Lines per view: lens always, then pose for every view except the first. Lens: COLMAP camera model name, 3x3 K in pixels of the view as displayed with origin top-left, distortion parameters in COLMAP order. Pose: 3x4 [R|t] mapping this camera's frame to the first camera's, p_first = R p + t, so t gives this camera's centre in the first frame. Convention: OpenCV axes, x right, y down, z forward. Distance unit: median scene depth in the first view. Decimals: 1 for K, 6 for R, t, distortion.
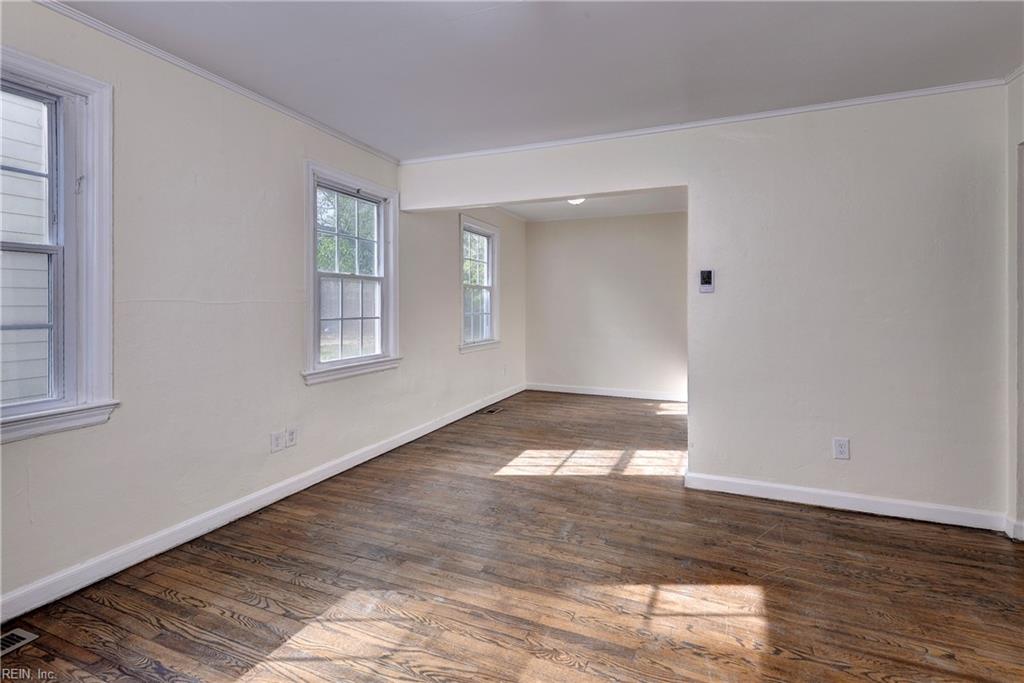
lens RADIAL K [[481.2, 0, 517.2], [0, 481.2, 305.1], [0, 0, 1]] dist [0.015060, -0.008270]
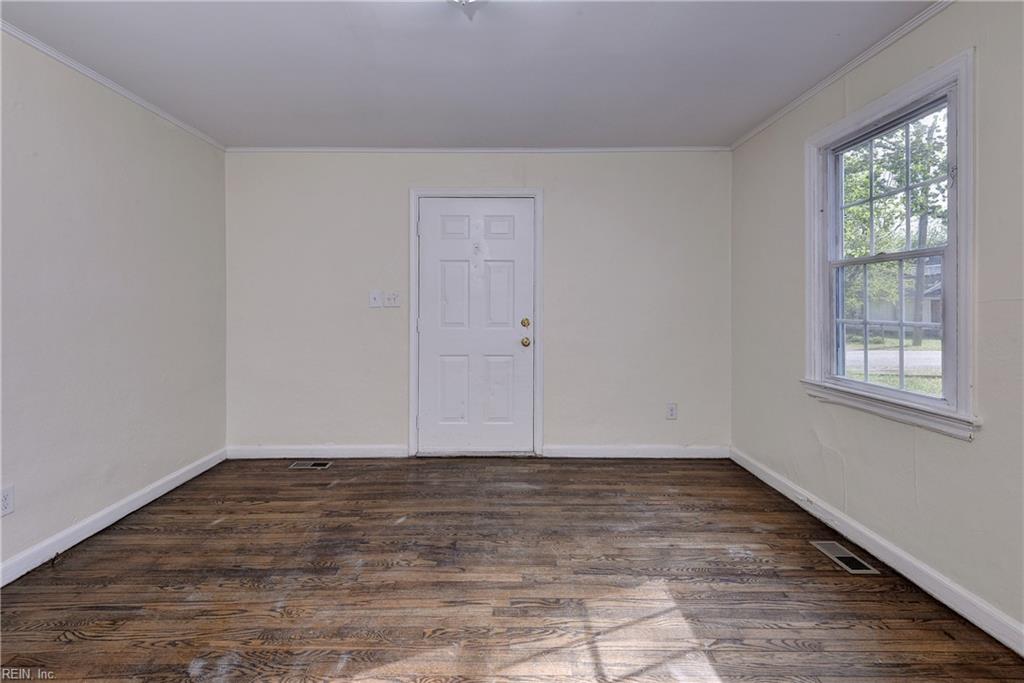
lens RADIAL K [[481.2, 0, 498.1], [0, 481.2, 303.3], [0, 0, 1]] dist [0.015060, -0.008270]
pose [[-0.930009, -0.007614, -0.367458, 0.264390], [-0.006842, 0.999971, -0.003405, 0.005324], [0.367473, -0.000653, -0.930034, 1.548742]]
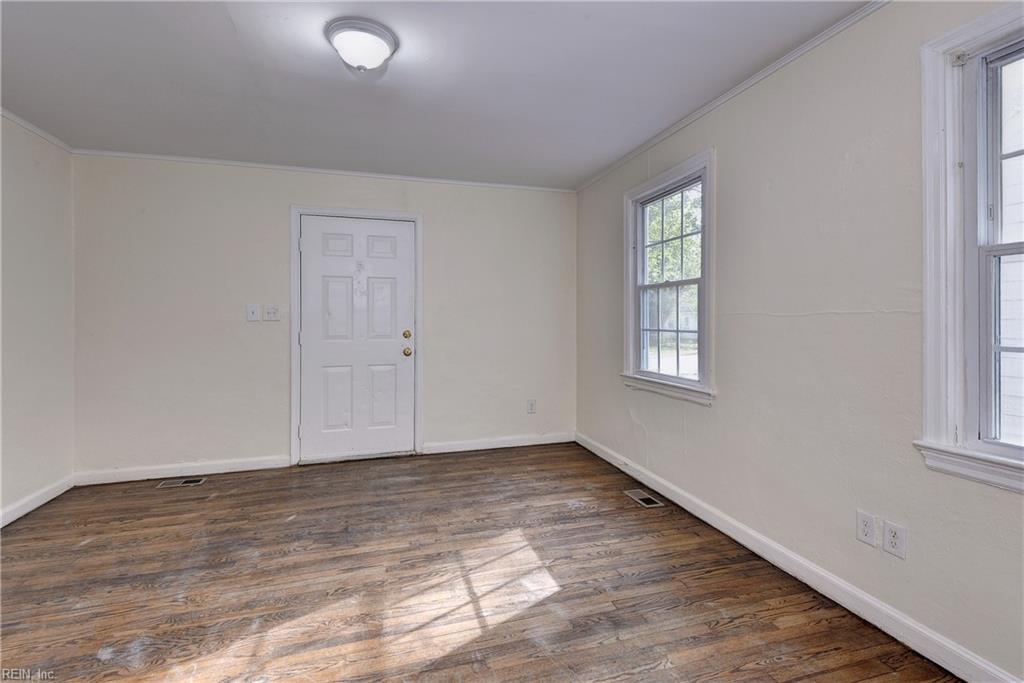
lens RADIAL K [[481.2, 0, 518.4], [0, 481.2, 313.5], [0, 0, 1]] dist [0.015060, -0.008270]
pose [[-0.778998, -0.010197, -0.626943, 0.402993], [-0.003694, 0.999925, -0.011673, 0.005522], [0.627015, -0.006777, -0.778977, 1.763498]]
